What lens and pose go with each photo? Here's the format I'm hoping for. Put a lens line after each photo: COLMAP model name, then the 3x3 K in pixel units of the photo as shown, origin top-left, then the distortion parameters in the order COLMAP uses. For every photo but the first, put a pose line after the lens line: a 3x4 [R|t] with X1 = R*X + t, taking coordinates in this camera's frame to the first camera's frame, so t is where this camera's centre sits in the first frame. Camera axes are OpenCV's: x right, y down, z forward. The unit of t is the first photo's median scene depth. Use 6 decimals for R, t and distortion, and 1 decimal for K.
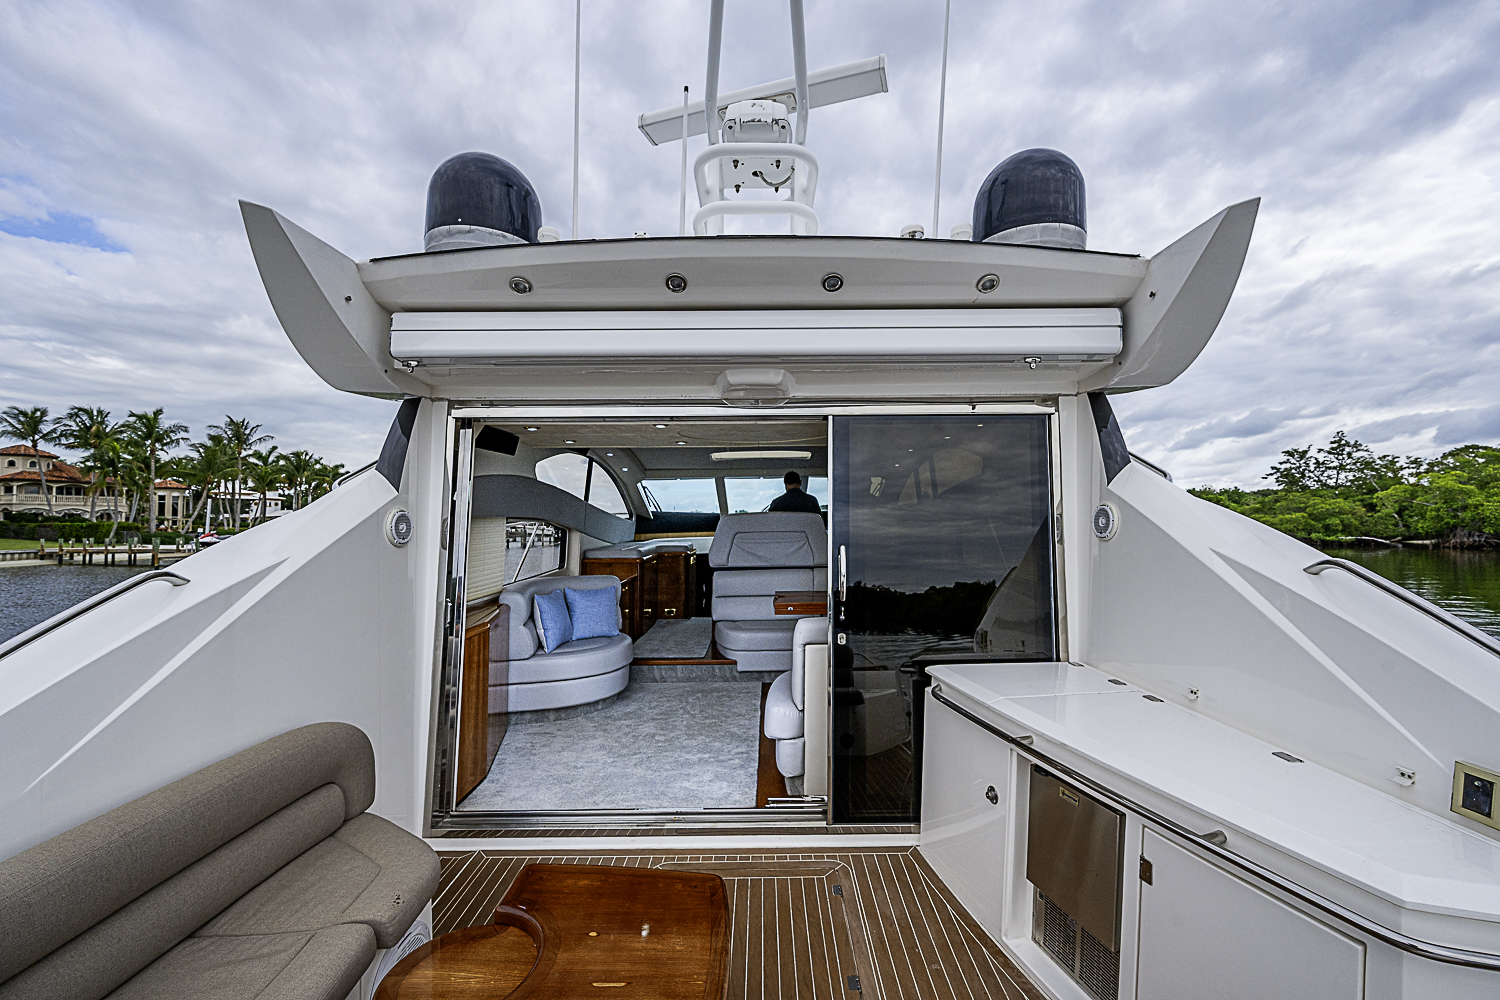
lens RADIAL K [[600.4, 0, 772.9], [0, 600.4, 485.5], [0, 0, 1]] dist [-0.000094, 0.001346]
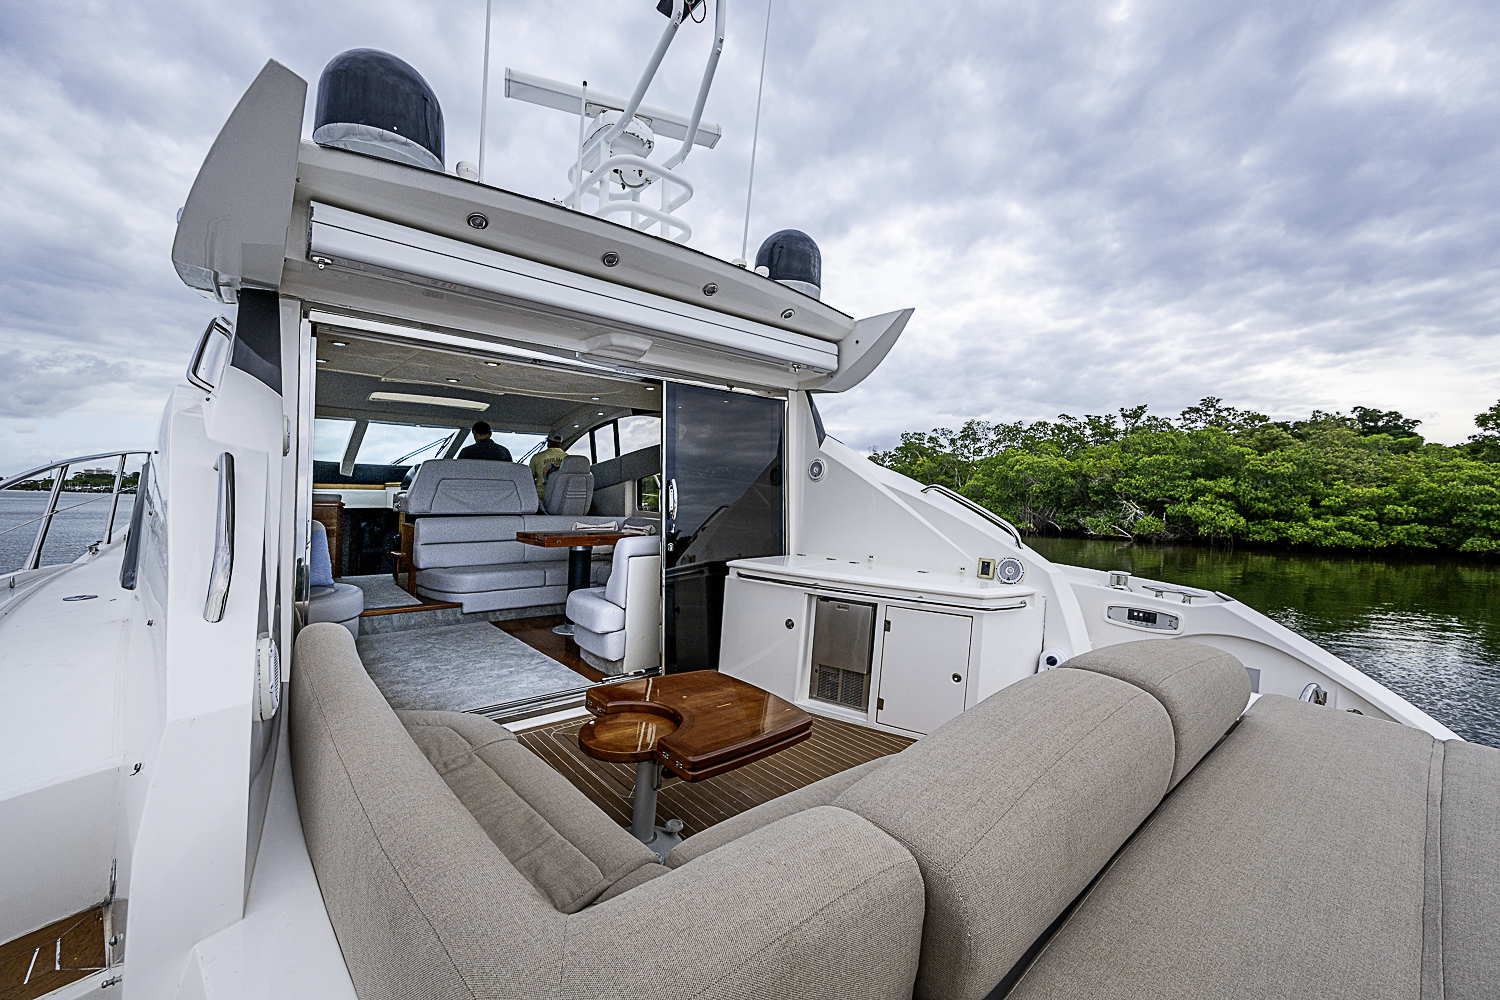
lens RADIAL K [[600.4, 0, 757.4], [0, 600.4, 483.8], [0, 0, 1]] dist [-0.000094, 0.001346]
pose [[0.748269, 0.033212, 0.662564, -0.695968], [-0.058876, 0.998130, 0.016458, 0.084817], [-0.660778, -0.051324, 0.748825, -0.152083]]
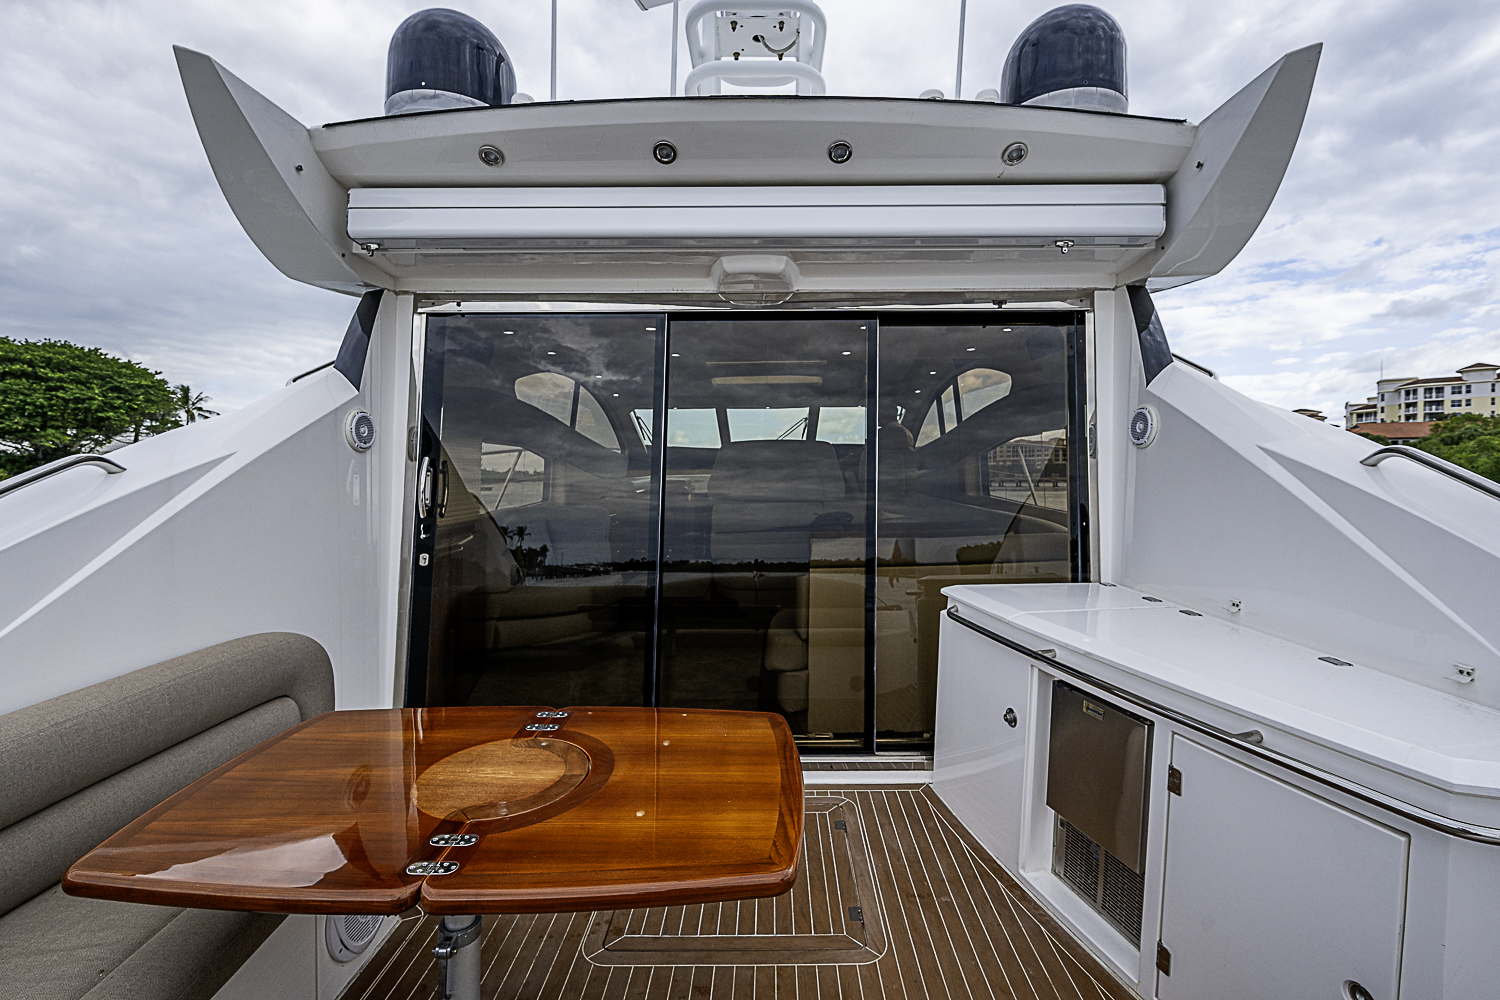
lens RADIAL K [[666.2, 0, 779.6], [0, 666.2, 447.1], [0, 0, 1]] dist [0.002275, 0.000366]
pose [[0.999970, 0.005033, -0.005948, 0.016169], [-0.004896, 0.999726, 0.022883, 0.071403], [0.006061, -0.022853, 0.999720, -0.000557]]
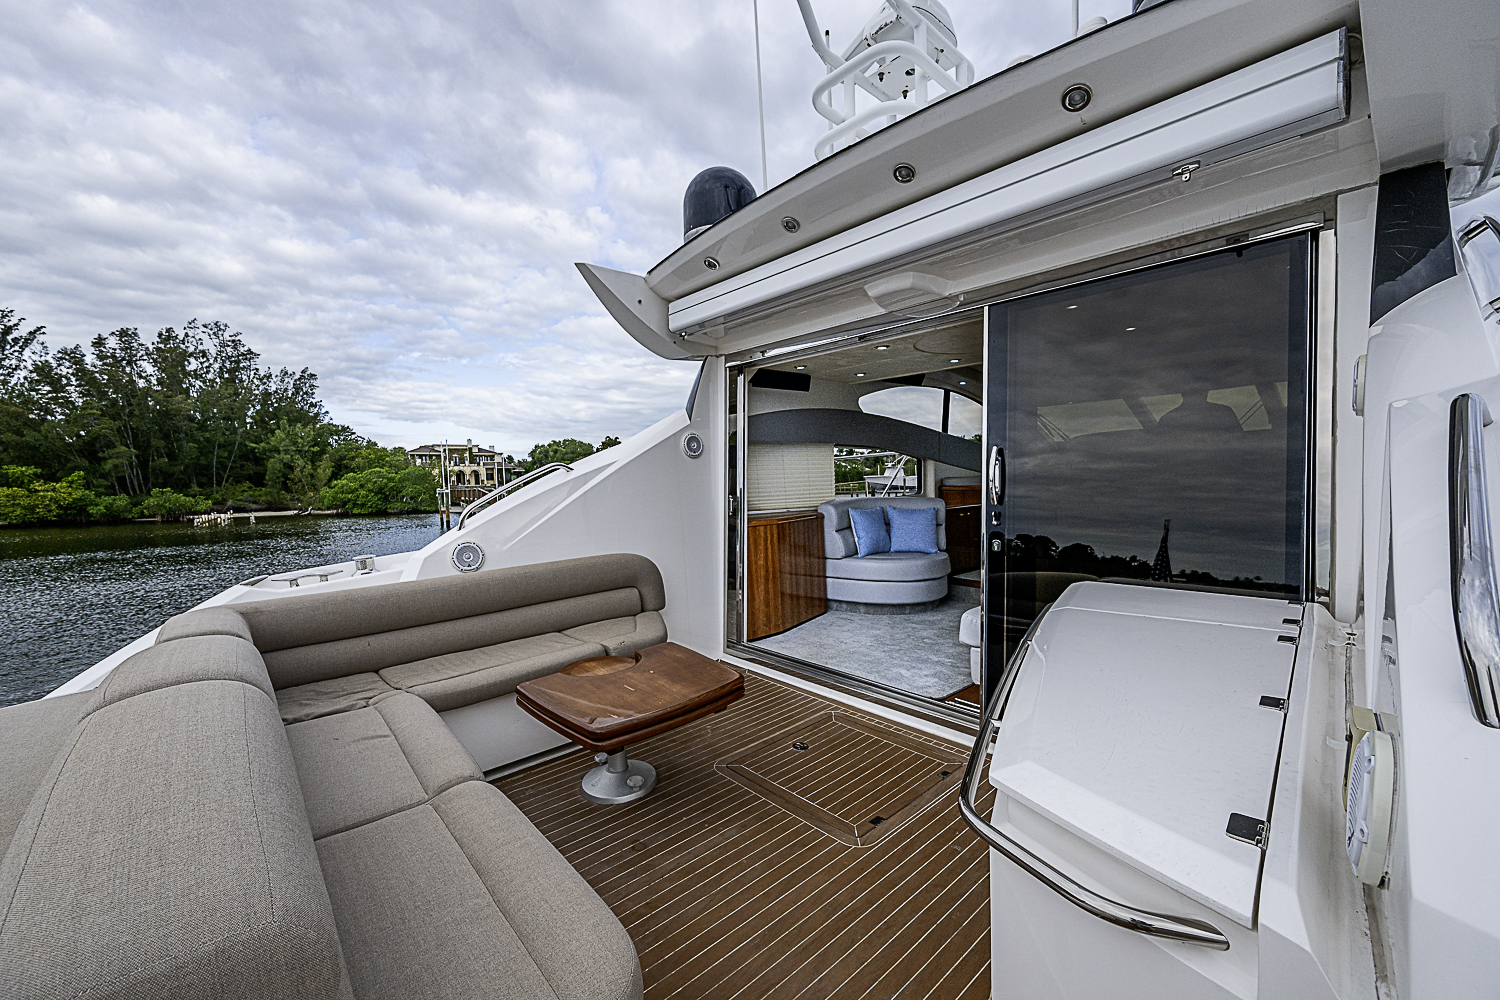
lens RADIAL K [[600.4, 0, 736.6], [0, 600.4, 488.8], [0, 0, 1]] dist [-0.000094, 0.001346]
pose [[0.658549, 0.010365, -0.752466, 0.605788], [0.059213, 0.996091, 0.065544, 0.089929], [0.750204, -0.087720, 0.655362, 0.090131]]
